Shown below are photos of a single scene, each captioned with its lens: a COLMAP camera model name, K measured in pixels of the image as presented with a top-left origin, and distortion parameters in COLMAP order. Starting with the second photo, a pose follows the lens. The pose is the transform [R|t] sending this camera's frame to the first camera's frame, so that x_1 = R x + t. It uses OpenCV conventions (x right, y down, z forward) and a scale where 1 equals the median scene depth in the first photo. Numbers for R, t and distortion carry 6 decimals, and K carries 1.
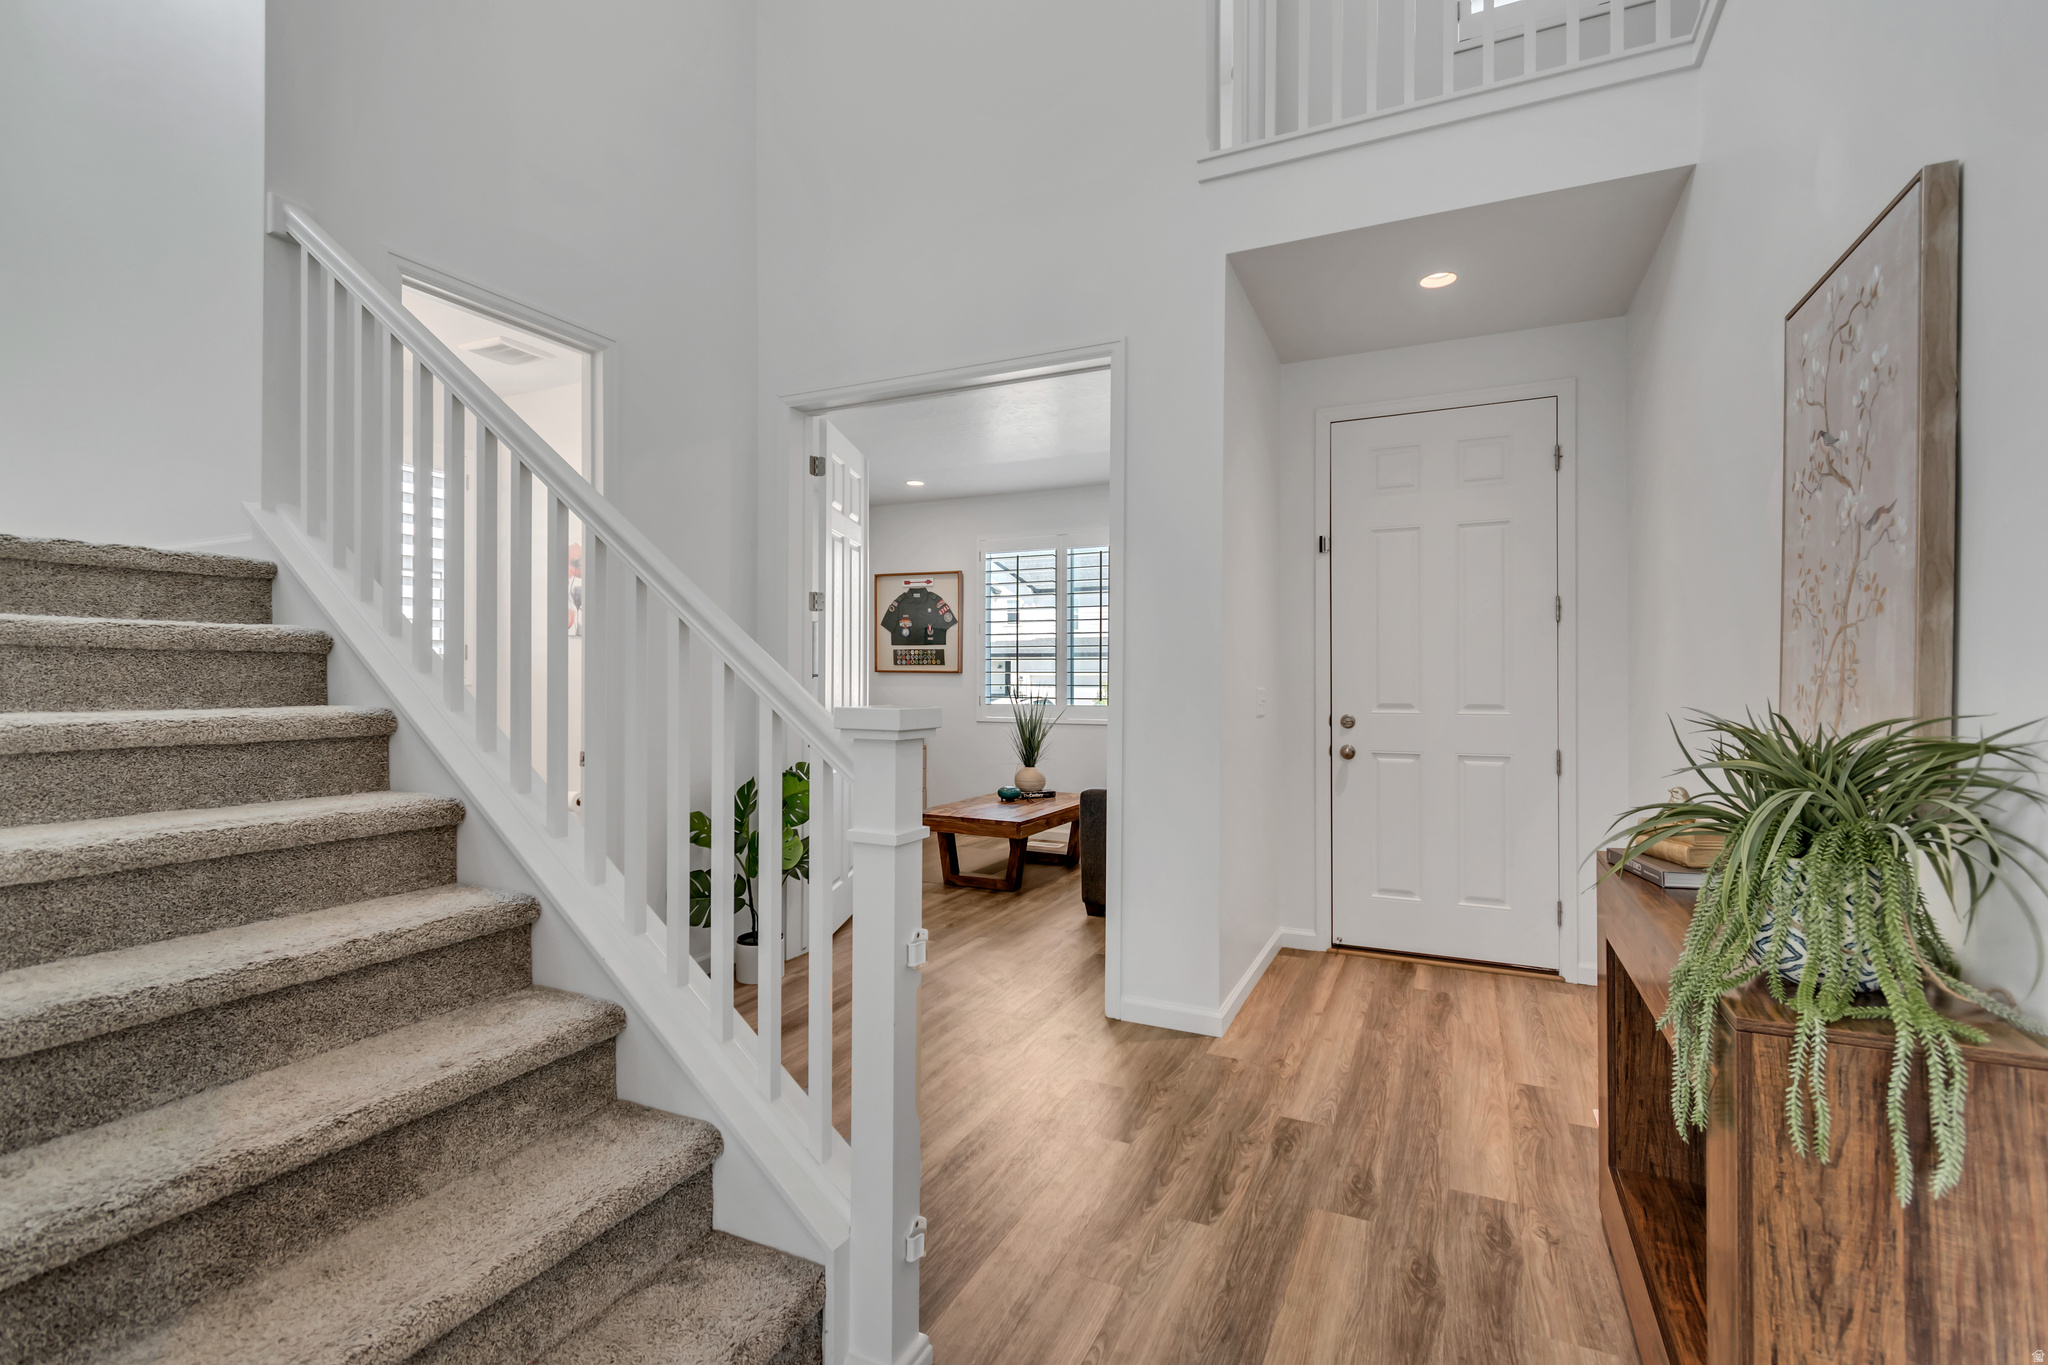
lens RADIAL K [[899.9, 0, 1025.8], [0, 899.9, 681.5], [0, 0, 1]] dist [-0.003585, -0.000872]
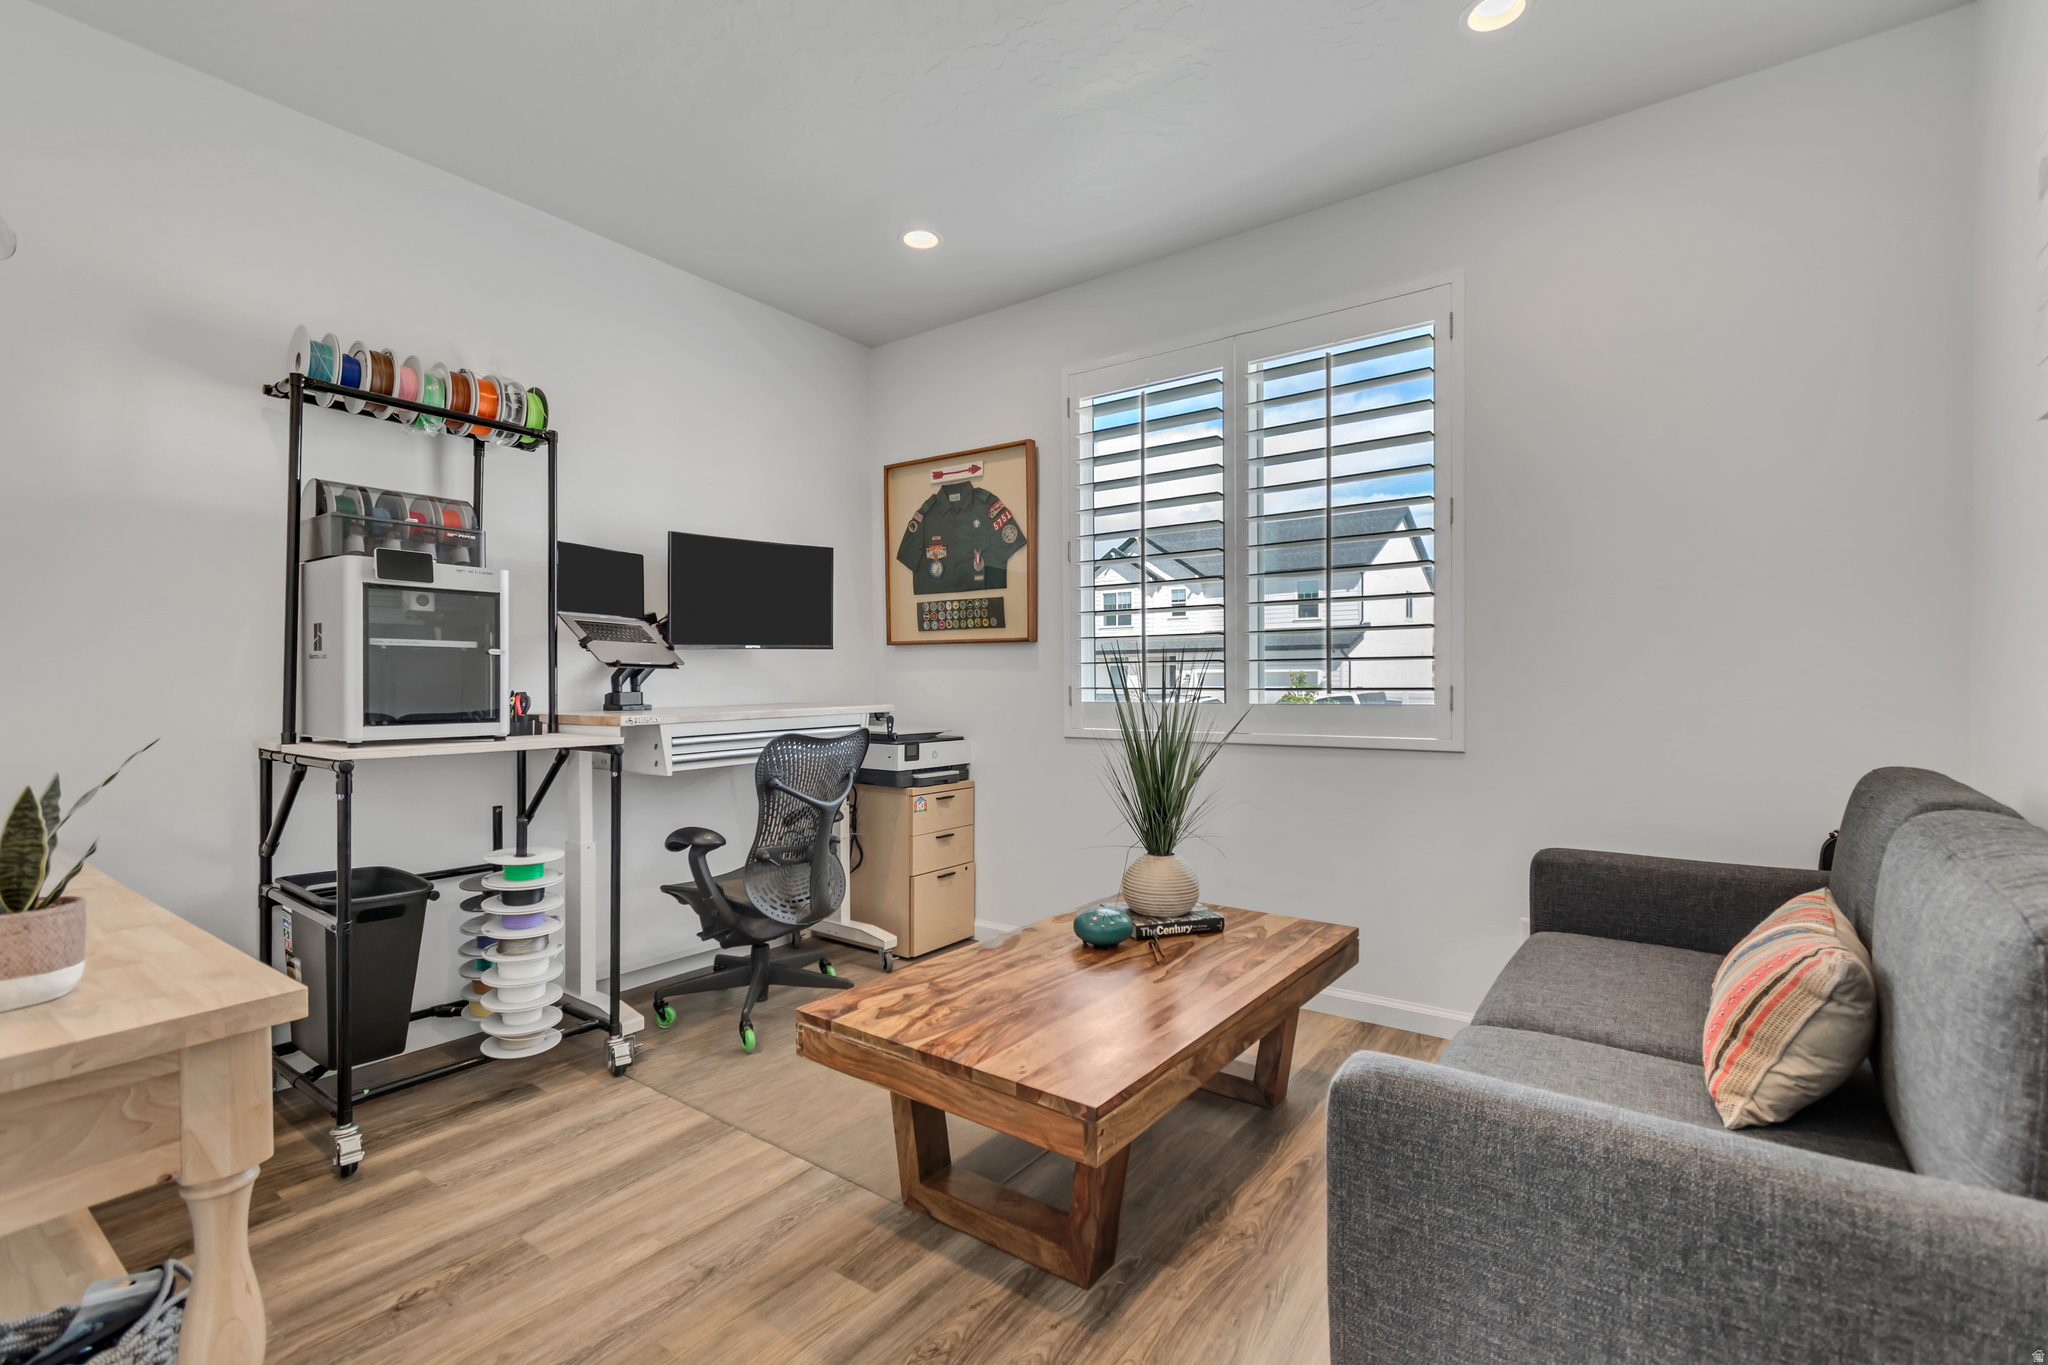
lens RADIAL K [[899.9, 0, 1021.3], [0, 899.9, 682.6], [0, 0, 1]] dist [-0.003585, -0.000872]
pose [[0.983028, -0.001530, -0.183449, 0.014580], [-0.000148, 0.999958, -0.009135, 0.018220], [0.183455, 0.009007, 0.982987, 0.490980]]
